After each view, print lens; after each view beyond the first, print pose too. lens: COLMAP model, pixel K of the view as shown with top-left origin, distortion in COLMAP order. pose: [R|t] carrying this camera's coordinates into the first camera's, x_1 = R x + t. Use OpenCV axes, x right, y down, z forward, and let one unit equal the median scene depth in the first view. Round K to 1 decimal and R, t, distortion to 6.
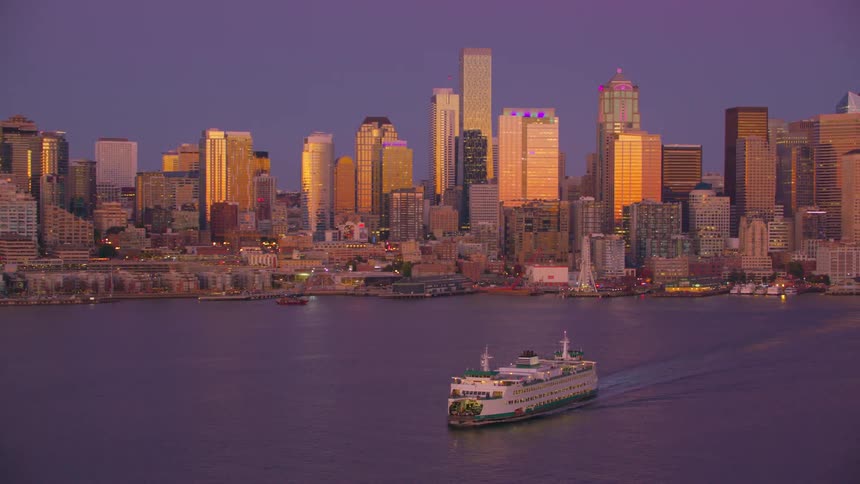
lens RADIAL K [[988.1, 0, 430.0], [0, 988.1, 242.0], [0, 0, 1]] dist [0.012194, 1.901265]
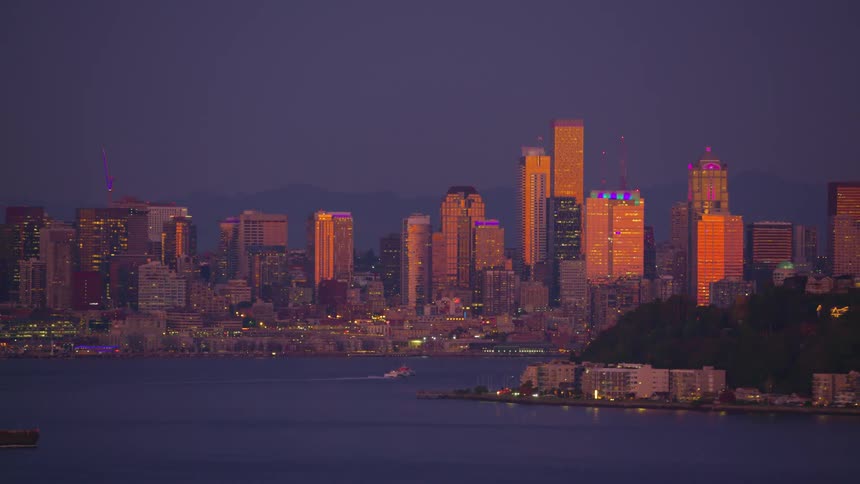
lens RADIAL K [[1375.5, 0, 430.0], [0, 1375.5, 242.0], [0, 0, 1]] dist [0.051218, 0.083994]
pose [[0.998153, 0.001516, -0.060738, -0.008014], [-0.005243, 0.998108, -0.061254, 0.010713], [0.060531, 0.061460, 0.996272, -0.476563]]
